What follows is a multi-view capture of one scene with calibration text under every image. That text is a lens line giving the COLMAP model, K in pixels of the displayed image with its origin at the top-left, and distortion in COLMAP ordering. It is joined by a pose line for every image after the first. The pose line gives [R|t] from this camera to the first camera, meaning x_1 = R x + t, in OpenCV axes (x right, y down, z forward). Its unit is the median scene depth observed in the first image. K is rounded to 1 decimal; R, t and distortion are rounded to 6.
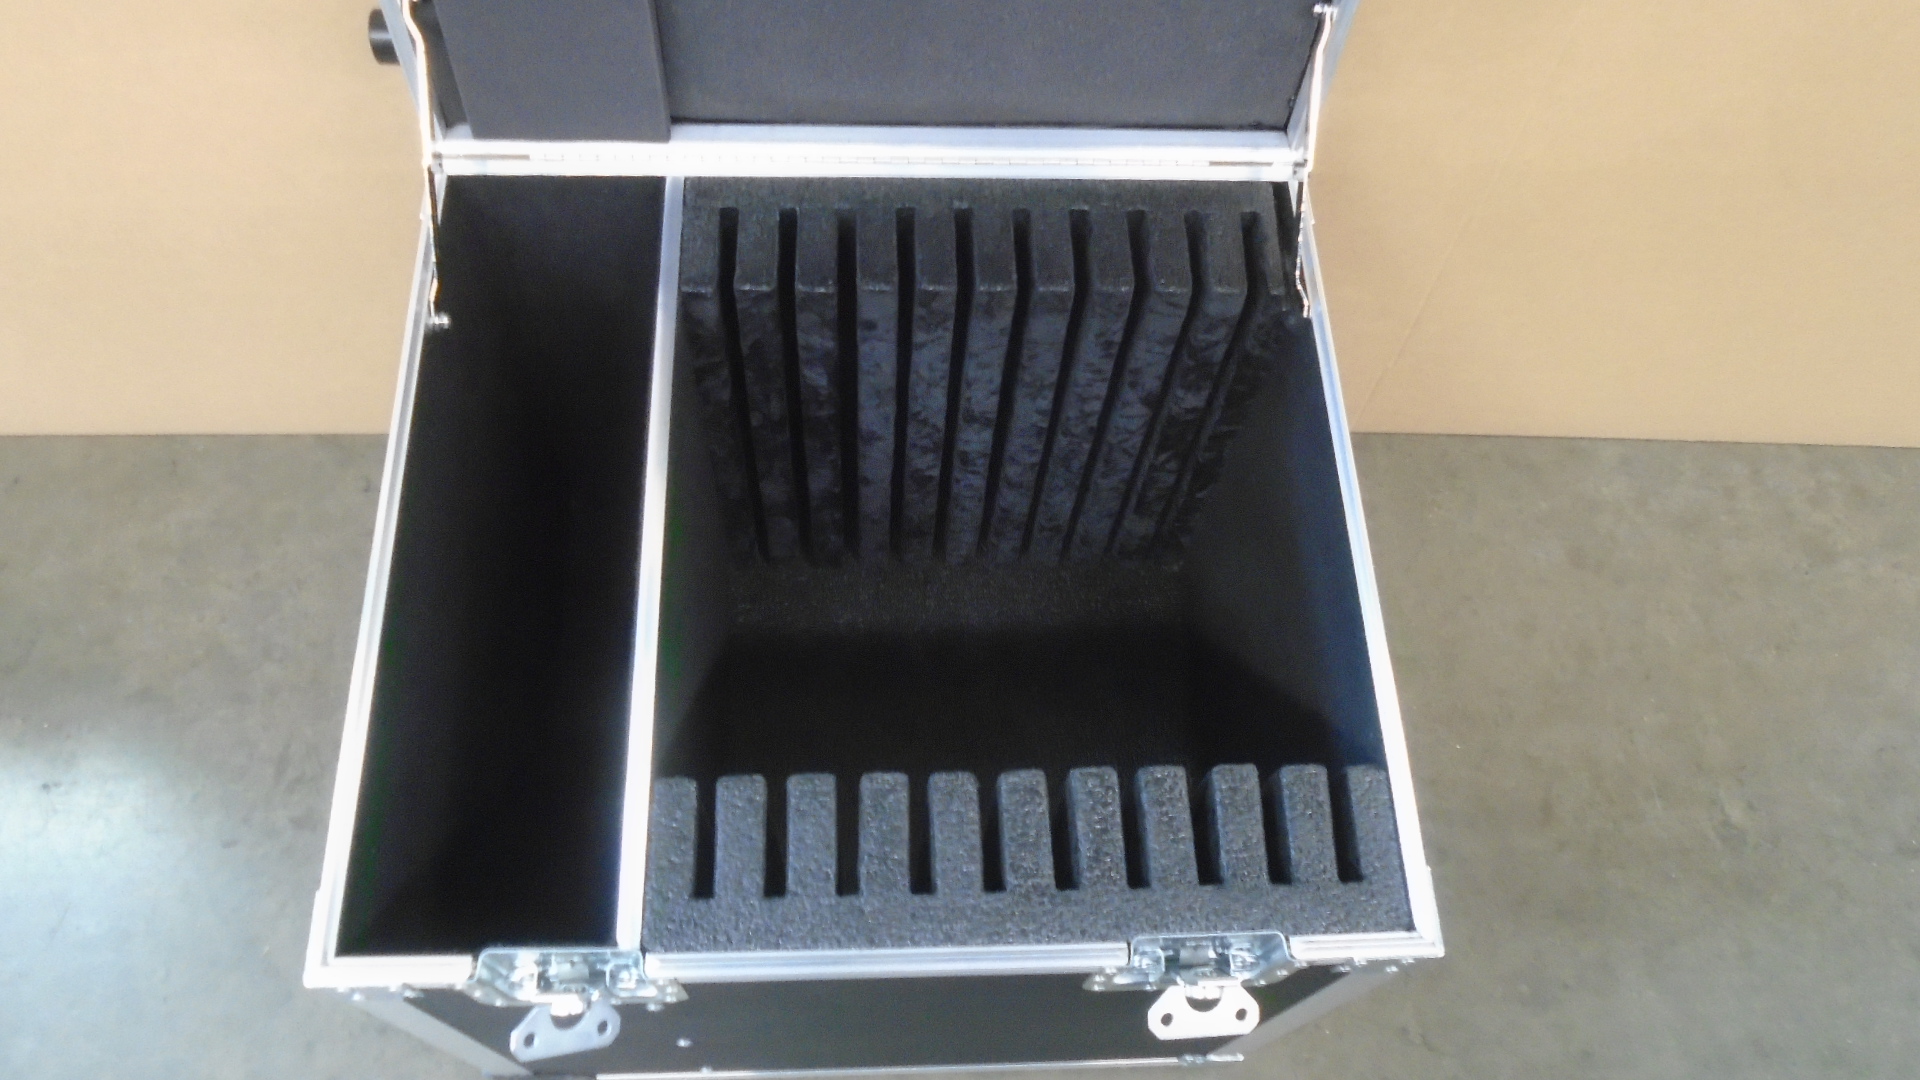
lens RADIAL K [[1469.9, 0, 962.3], [0, 1469.9, 553.4], [0, 0, 1]] dist [-0.012989, 0.002552]
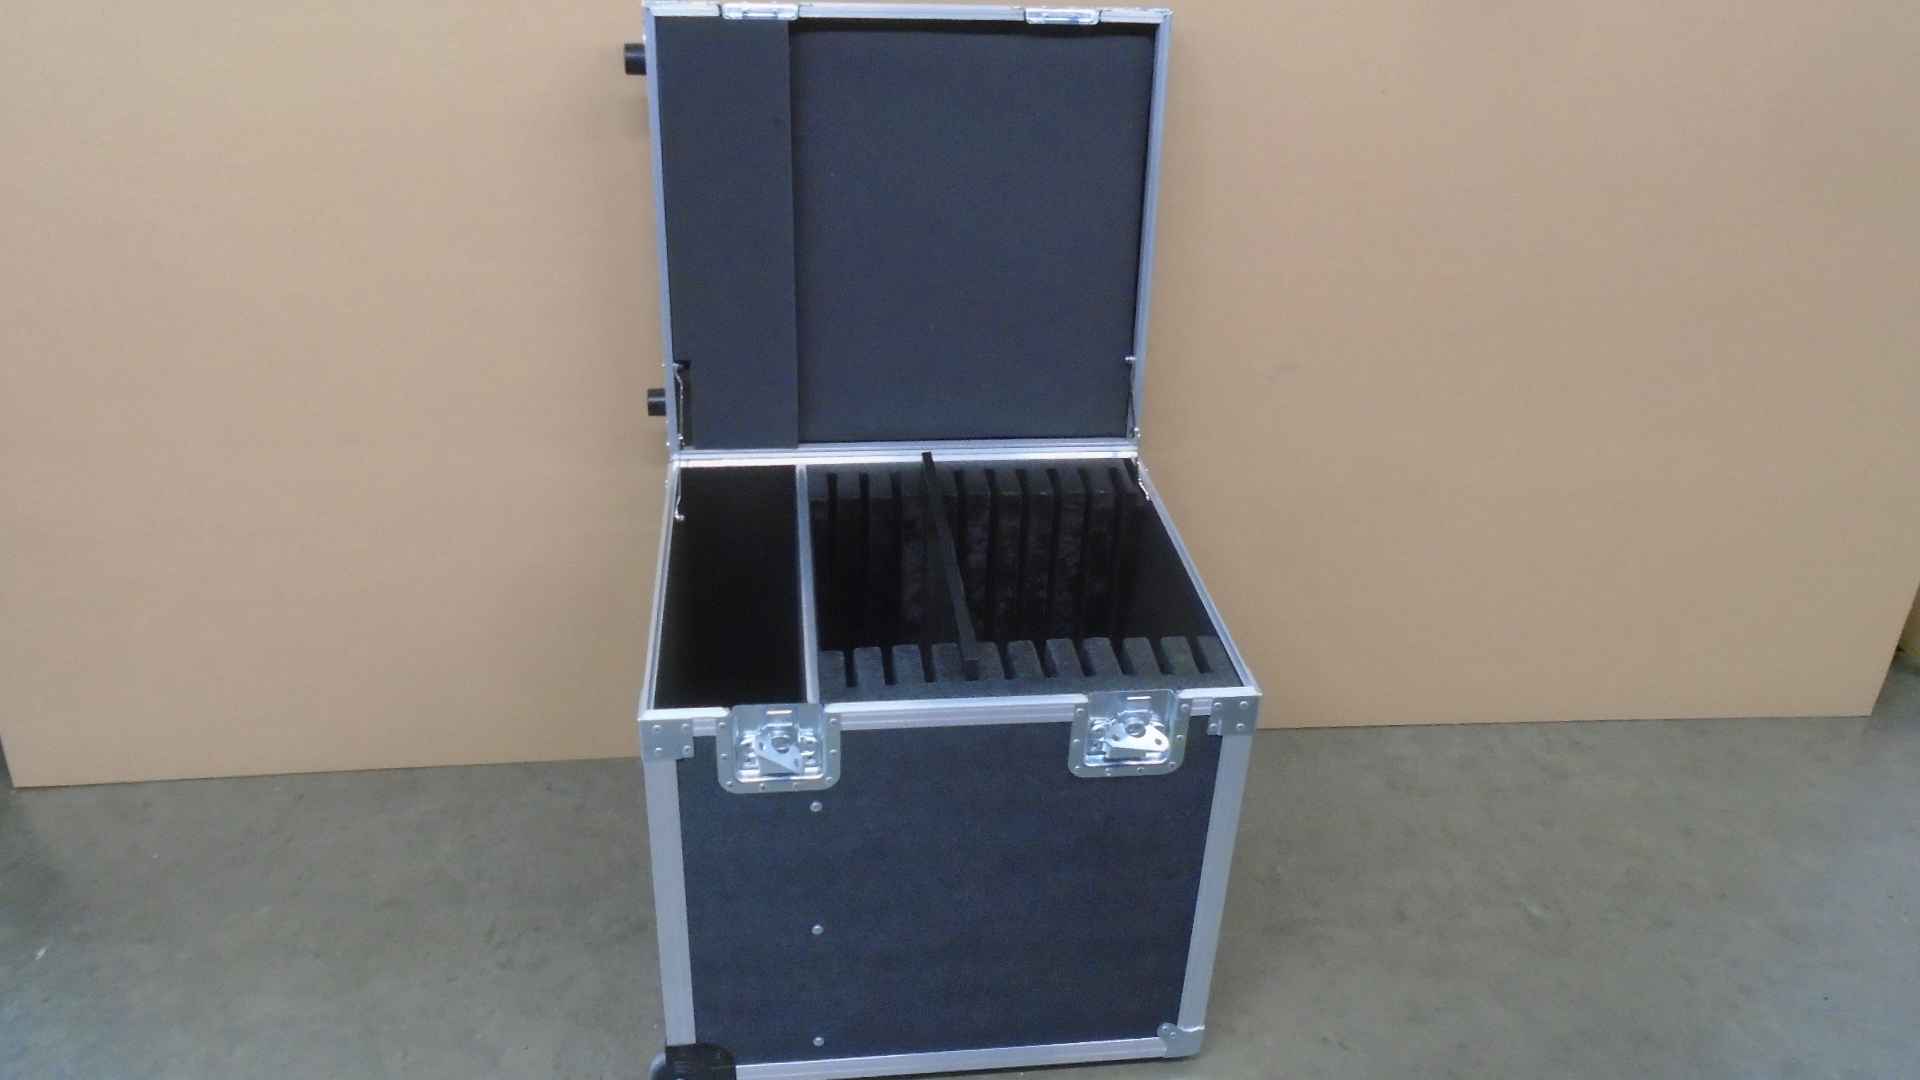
lens RADIAL K [[1469.9, 0, 972.8], [0, 1469.9, 544.1], [0, 0, 1]] dist [-0.012989, 0.002552]
pose [[0.996051, -0.061084, 0.064436, -0.093479], [0.086845, 0.821279, -0.563878, 0.788913], [-0.018476, 0.567247, 0.823340, -0.422481]]
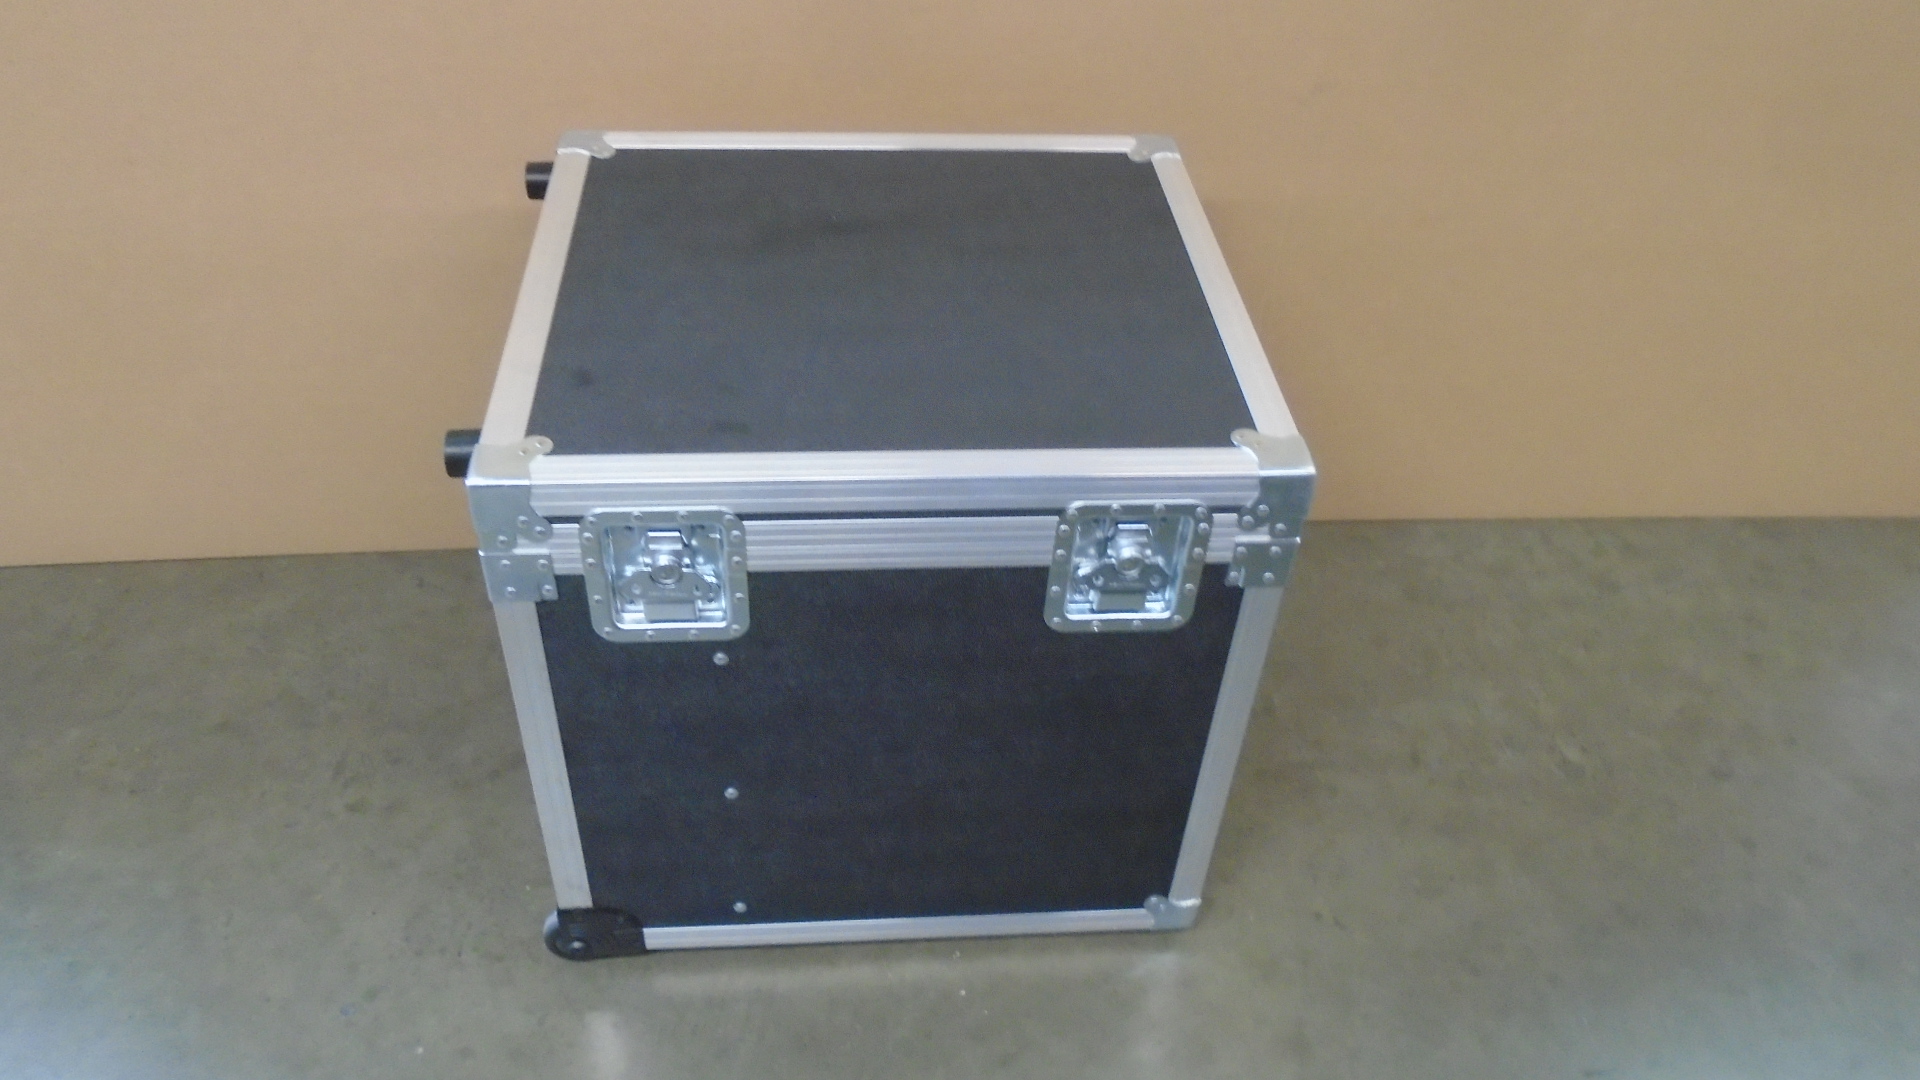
lens RADIAL K [[1469.9, 0, 970.6], [0, 1469.9, 539.7], [0, 0, 1]] dist [-0.012989, 0.002552]
pose [[0.997240, -0.053486, 0.051500, -0.015655], [0.069304, 0.919417, -0.387129, 0.554321], [-0.026644, 0.389630, 0.920586, -0.191914]]
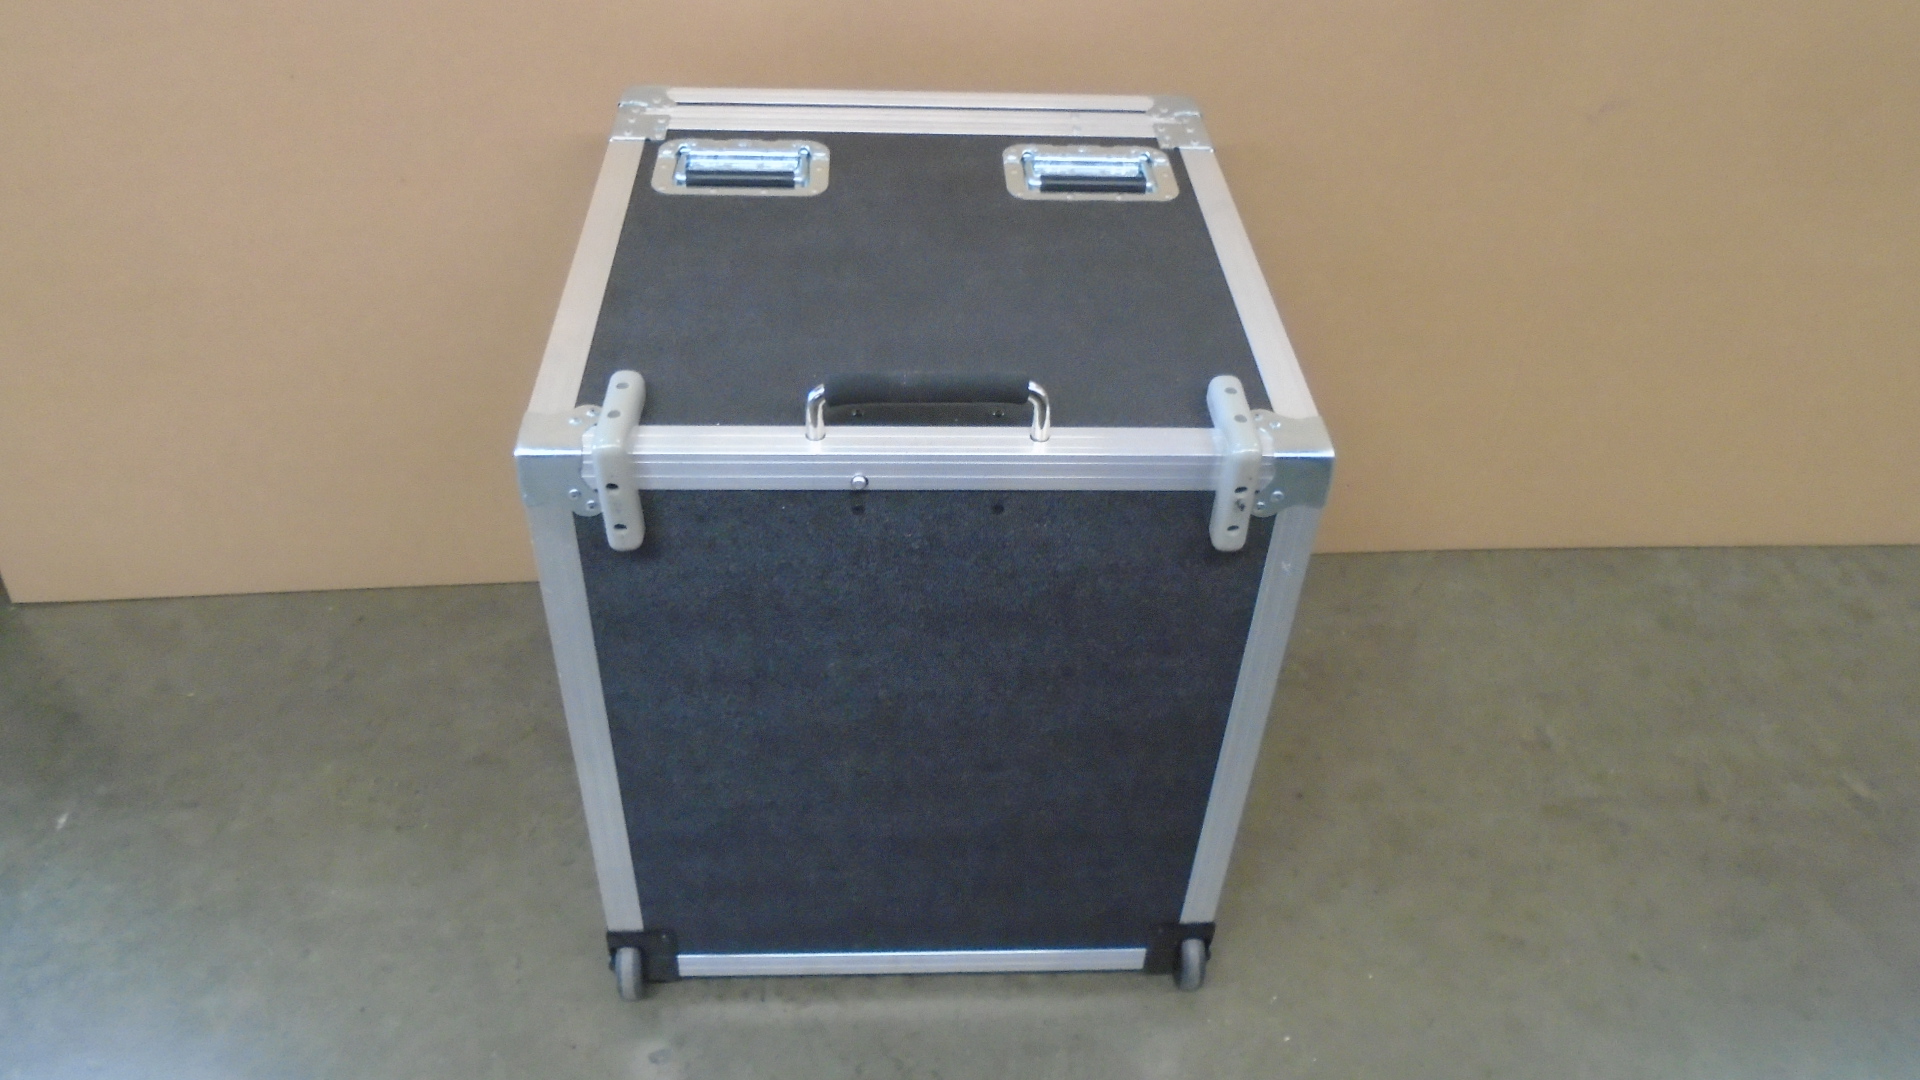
lens RADIAL K [[1469.9, 0, 974.4], [0, 1469.9, 545.0], [0, 0, 1]] dist [-0.012989, 0.002552]
pose [[0.997430, -0.052514, 0.048747, -0.270697], [0.067652, 0.914349, -0.399236, 0.517342], [-0.023606, 0.401508, 0.915551, -0.148269]]
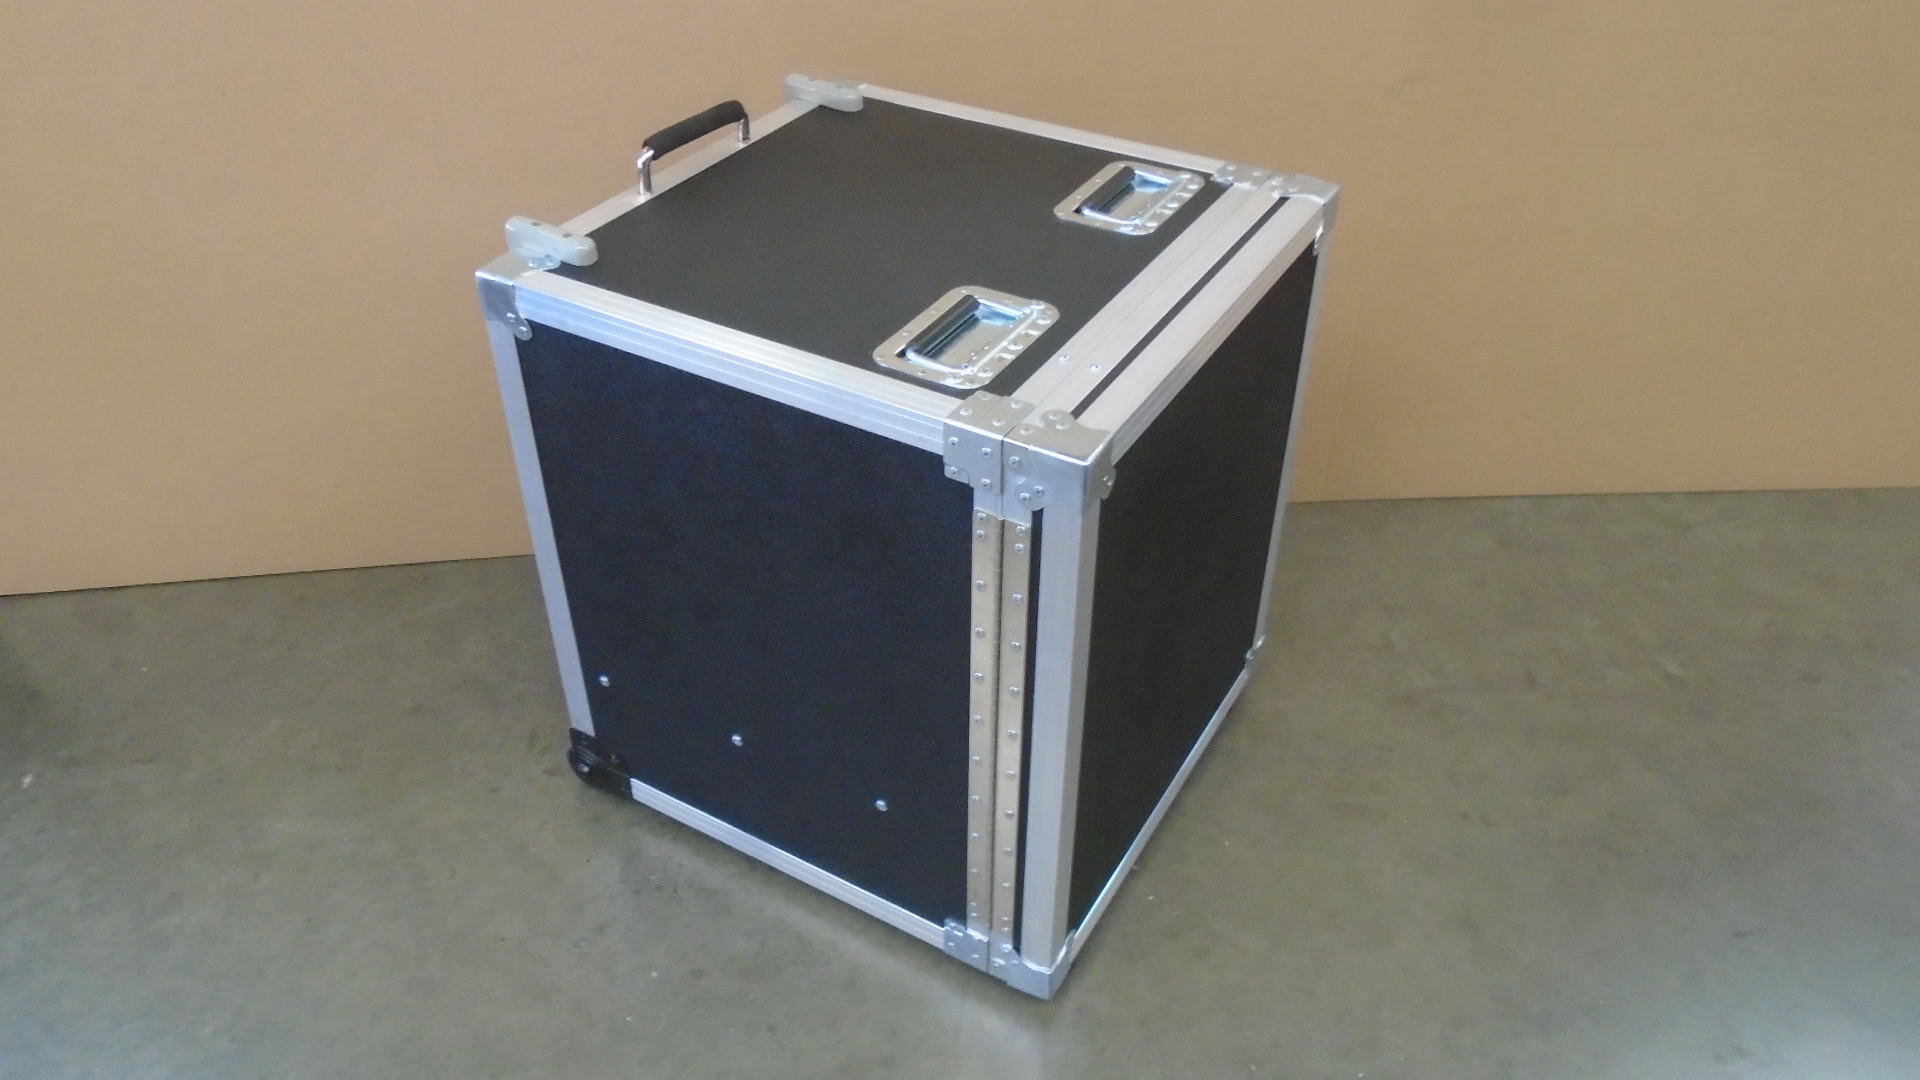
lens RADIAL K [[1469.9, 0, 975.3], [0, 1469.9, 541.3], [0, 0, 1]] dist [-0.012989, 0.002552]
pose [[0.991441, -0.105198, 0.077315, -0.205506], [0.128716, 0.886653, -0.444160, 0.709663], [-0.021826, 0.450311, 0.892605, -0.225754]]
